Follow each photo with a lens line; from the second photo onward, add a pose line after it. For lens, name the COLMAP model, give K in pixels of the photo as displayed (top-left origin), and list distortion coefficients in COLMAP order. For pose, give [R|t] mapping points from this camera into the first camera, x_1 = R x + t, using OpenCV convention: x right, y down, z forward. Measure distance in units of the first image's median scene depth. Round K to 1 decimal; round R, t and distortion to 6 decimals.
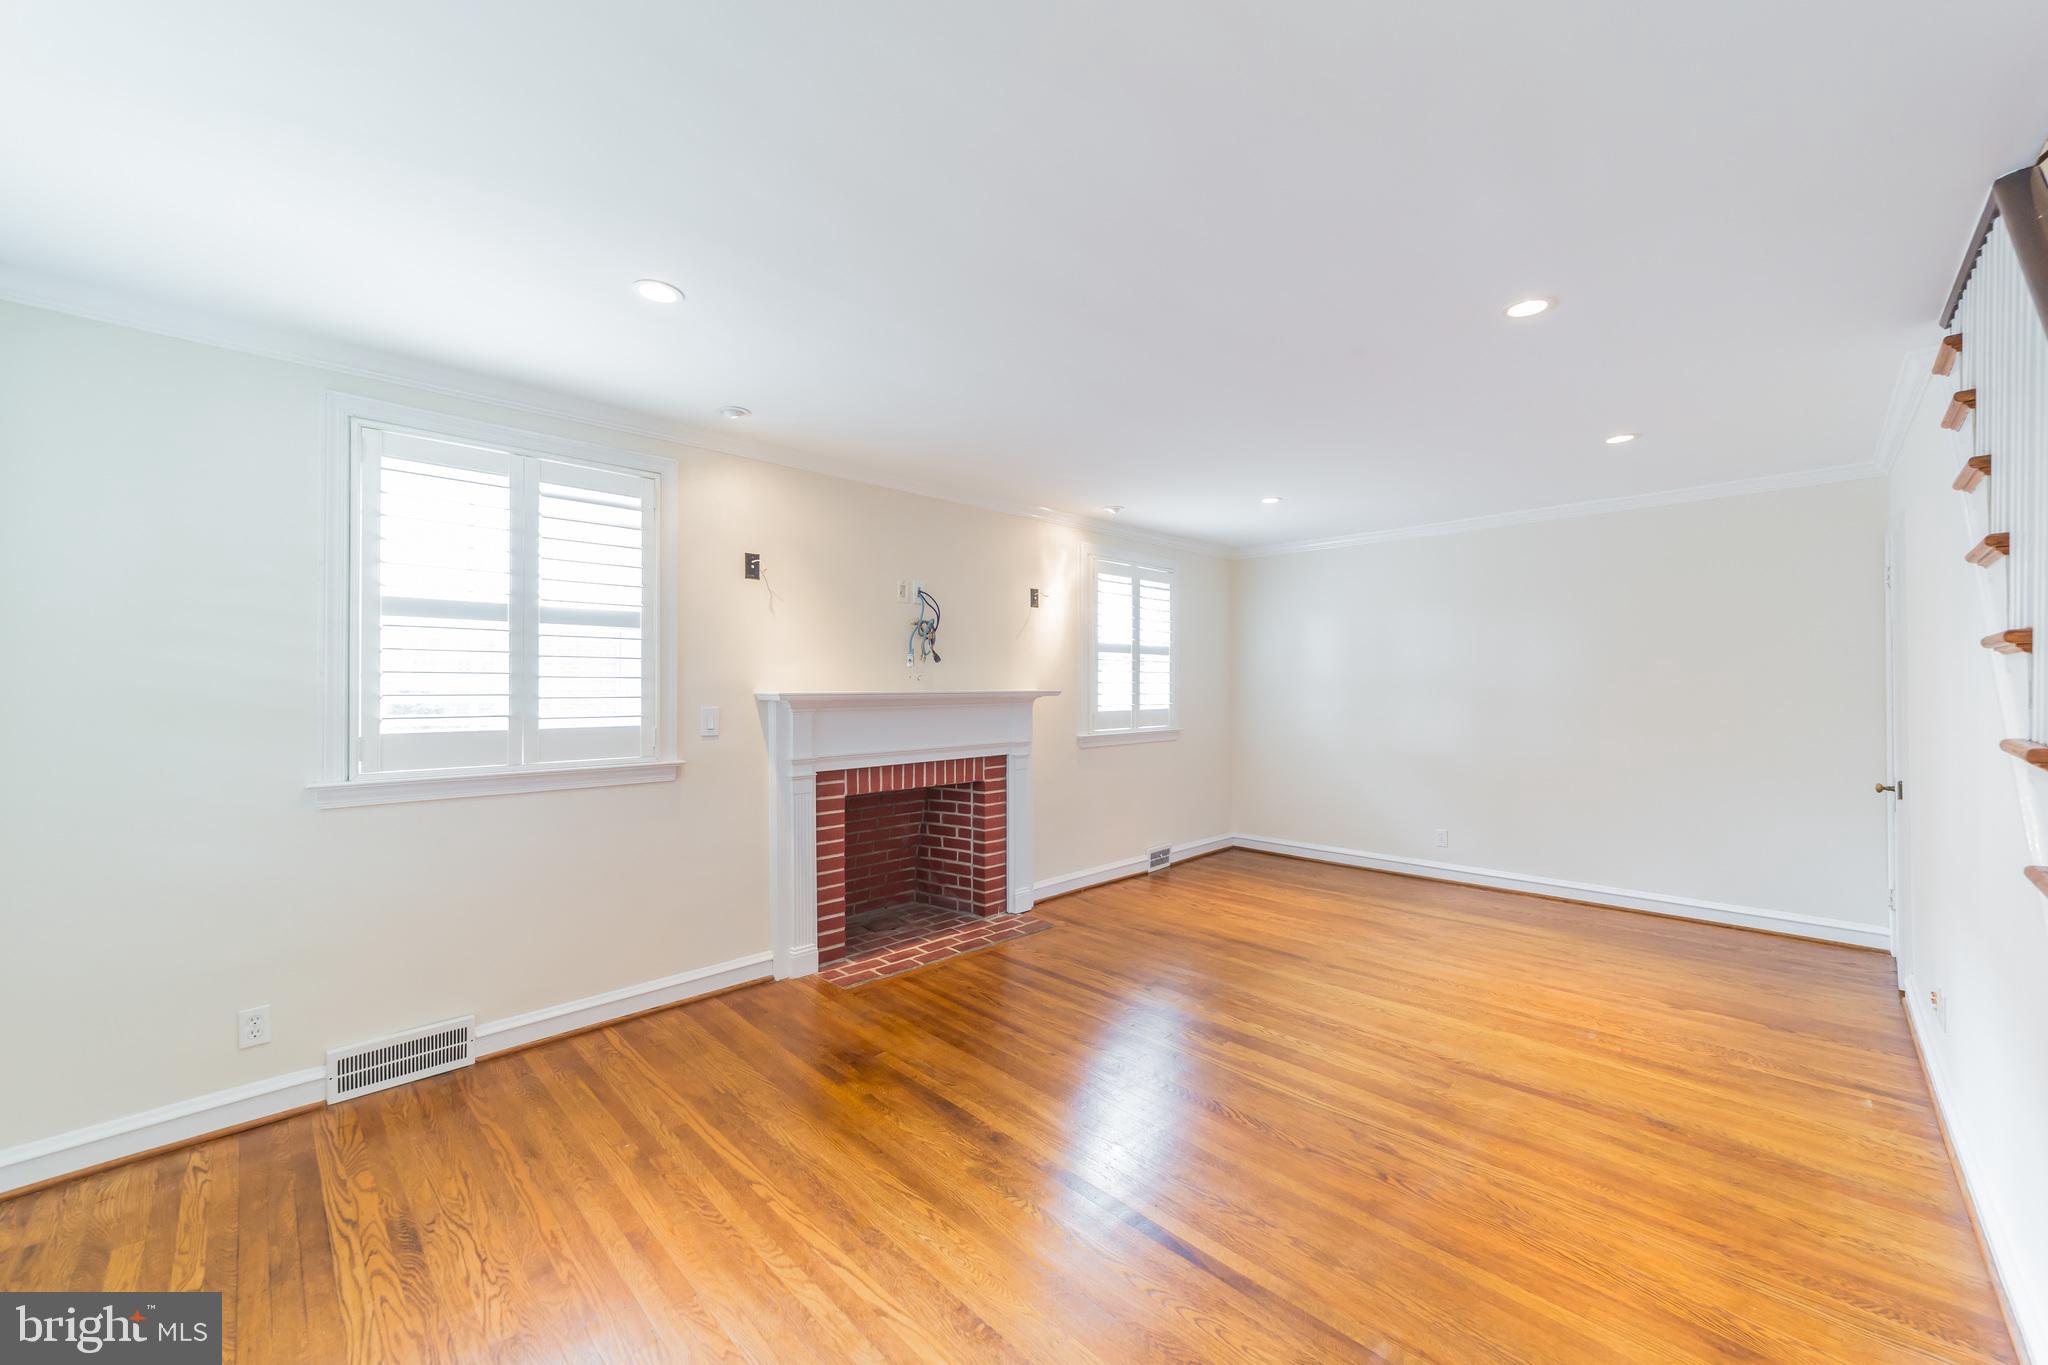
lens RADIAL K [[799.5, 0, 1003.8], [0, 799.5, 681.1], [0, 0, 1]] dist [-0.010511, 0.006457]
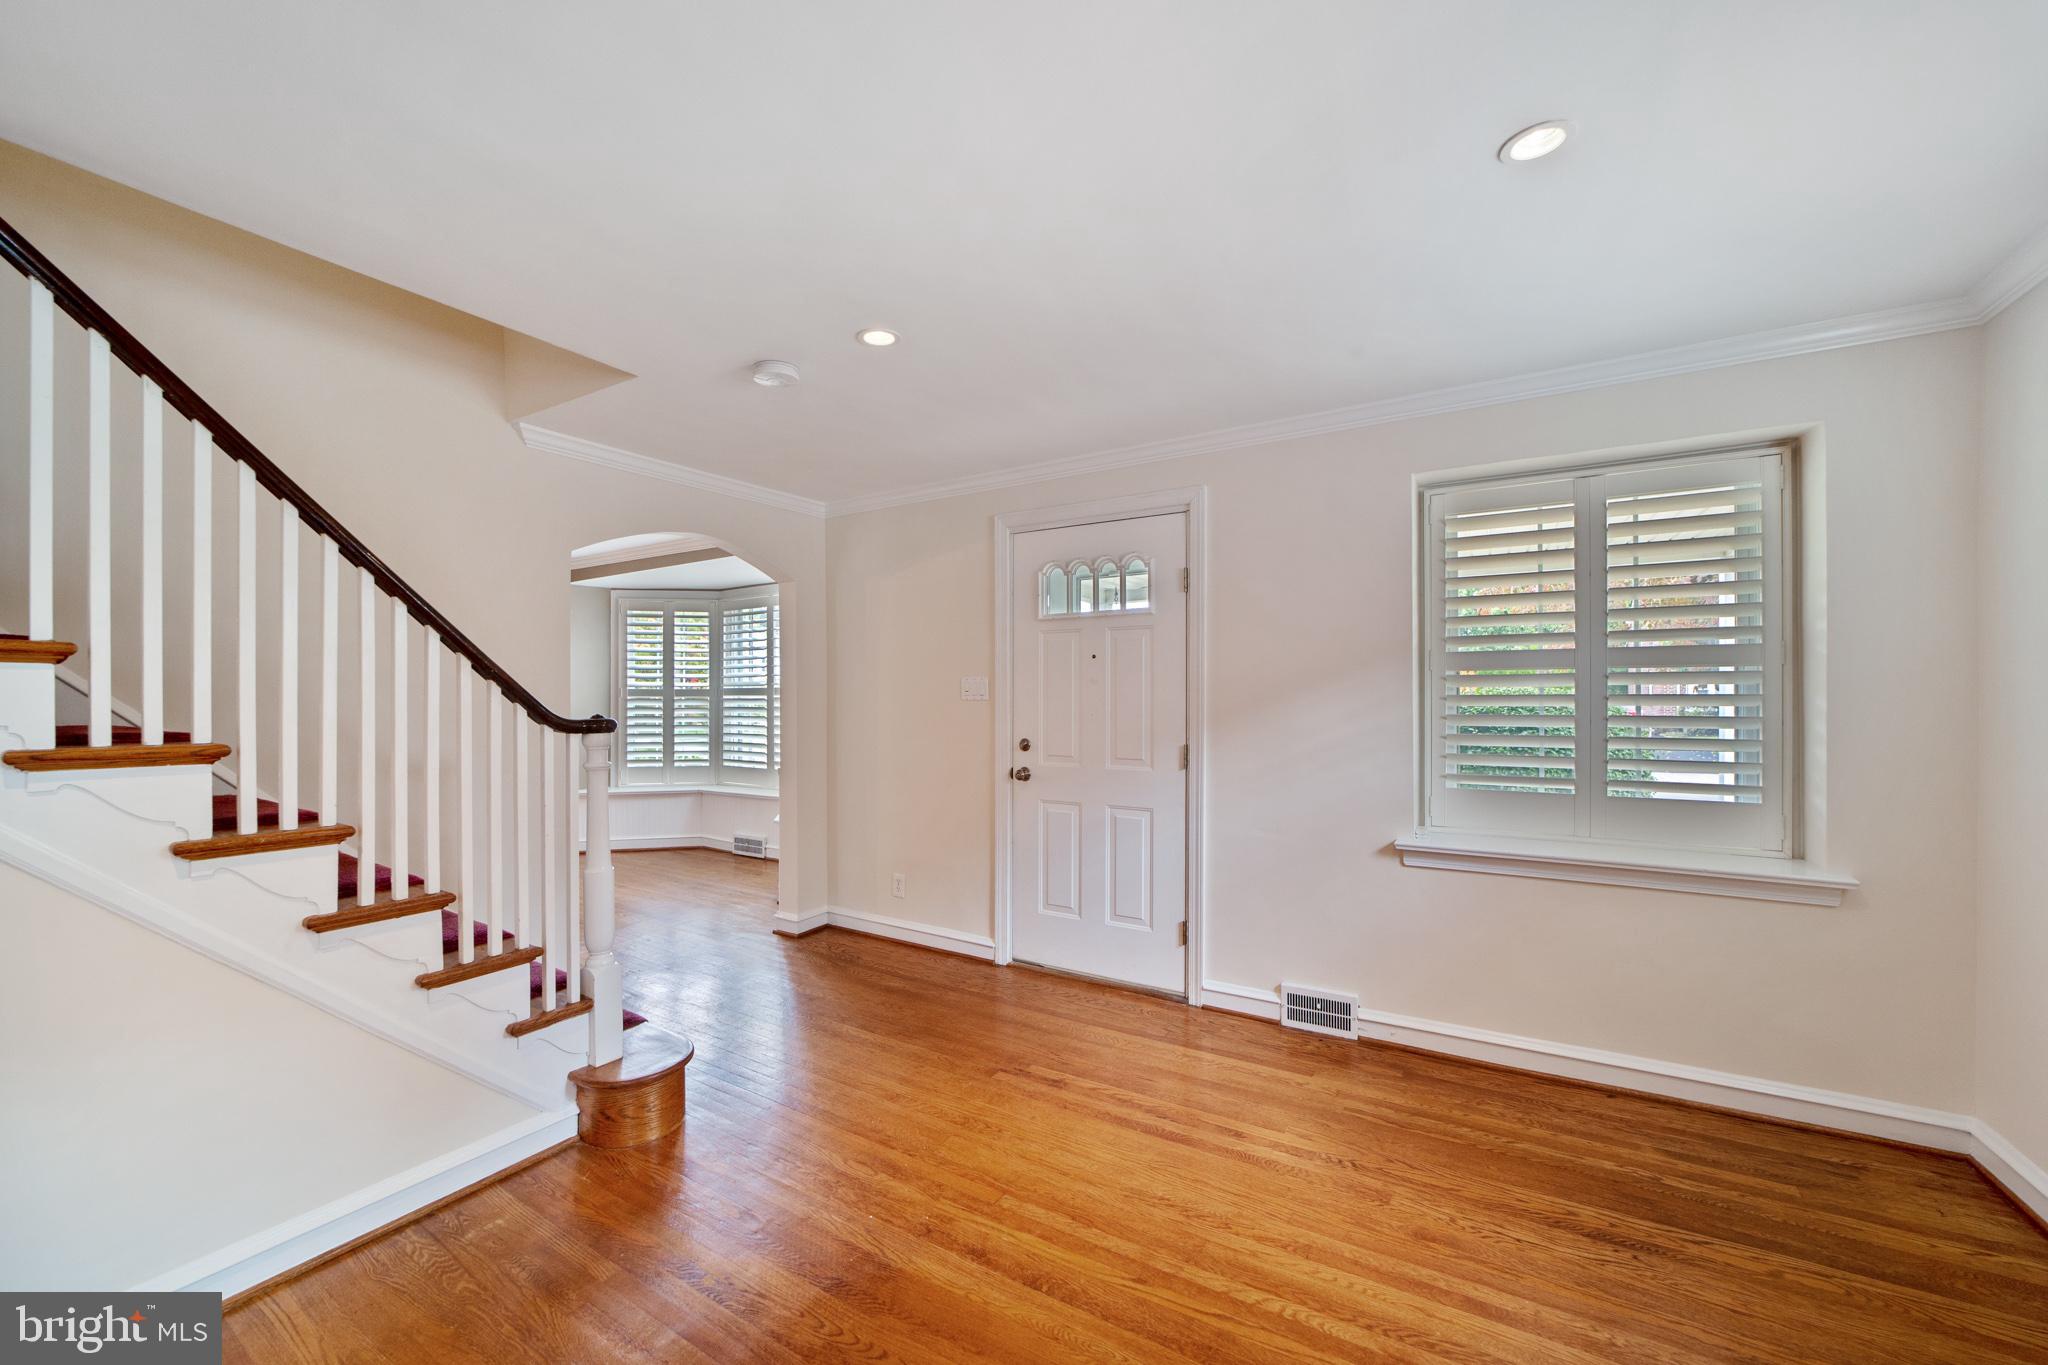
lens RADIAL K [[799.5, 0, 1024.7], [0, 799.5, 703.1], [0, 0, 1]] dist [-0.010511, 0.006457]
pose [[-0.965012, 0.005699, -0.262143, 0.140083], [0.007266, 0.999961, -0.005009, 0.010742], [0.262104, -0.006739, -0.965016, 1.035761]]
